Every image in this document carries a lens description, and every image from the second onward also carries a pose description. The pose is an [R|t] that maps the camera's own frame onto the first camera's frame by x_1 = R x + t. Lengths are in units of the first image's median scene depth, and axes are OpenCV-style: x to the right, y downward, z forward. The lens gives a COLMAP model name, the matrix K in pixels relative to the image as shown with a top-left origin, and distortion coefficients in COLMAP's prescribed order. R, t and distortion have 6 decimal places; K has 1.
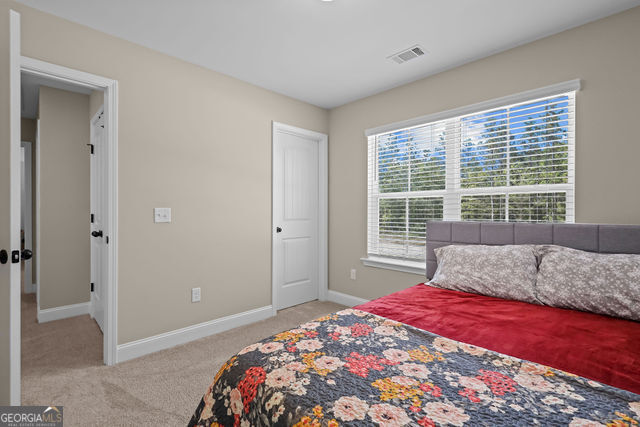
lens RADIAL K [[295.7, 0, 318.6], [0, 295.7, 212.6], [0, 0, 1]] dist [0.000418, -0.000112]
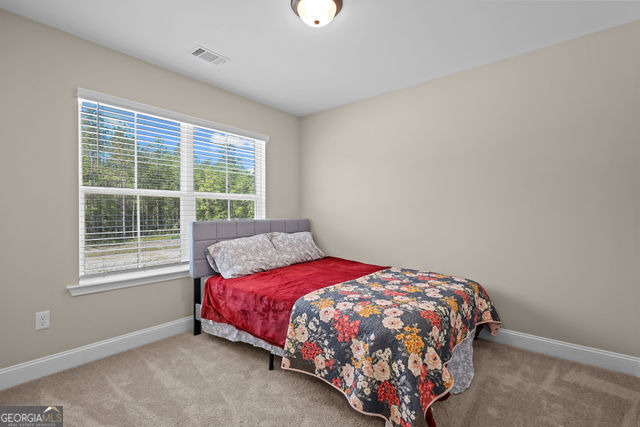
lens RADIAL K [[295.7, 0, 318.6], [0, 295.7, 212.6], [0, 0, 1]] dist [0.000418, -0.000112]
pose [[-0.094994, -0.000496, 0.995478, -0.880160], [0.005174, 0.999986, 0.000992, -0.002275], [-0.995464, 0.005245, -0.094990, 0.873926]]
